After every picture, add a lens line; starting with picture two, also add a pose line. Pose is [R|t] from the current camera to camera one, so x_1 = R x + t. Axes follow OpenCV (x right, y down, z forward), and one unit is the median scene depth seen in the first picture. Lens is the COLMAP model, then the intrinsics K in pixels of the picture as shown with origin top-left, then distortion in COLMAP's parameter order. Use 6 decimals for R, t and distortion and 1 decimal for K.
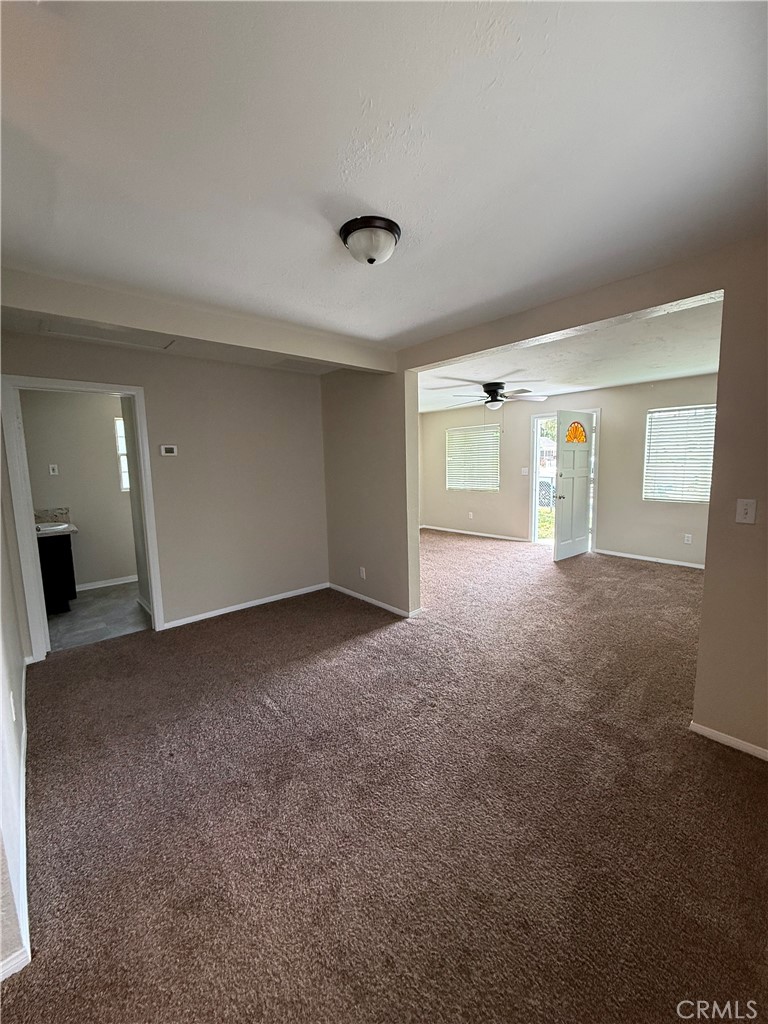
lens RADIAL K [[407.7, 0, 385.0], [0, 407.7, 511.7], [0, 0, 1]] dist [0.000661, 0.000411]
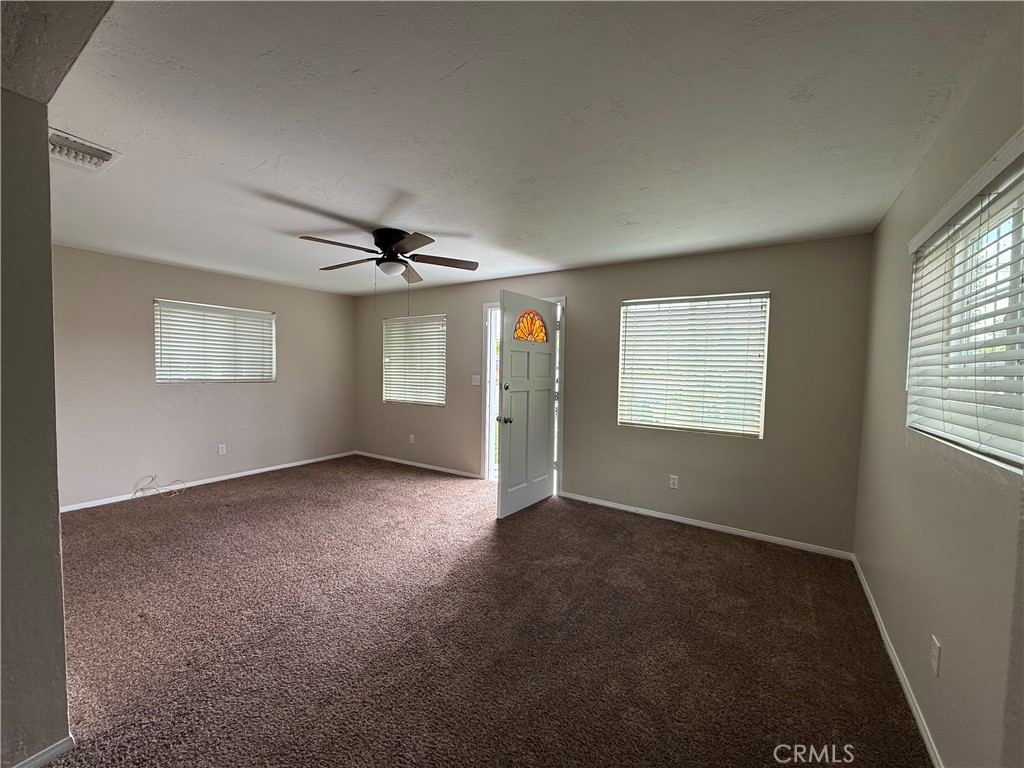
lens RADIAL K [[407.7, 0, 512.5], [0, 407.7, 387.2], [0, 0, 1]] dist [0.000661, 0.000411]
pose [[0.962441, 0.027339, 0.270110, 0.269327], [-0.006580, 0.996973, -0.077463, -0.039329], [-0.271411, 0.072777, 0.959708, 0.373548]]
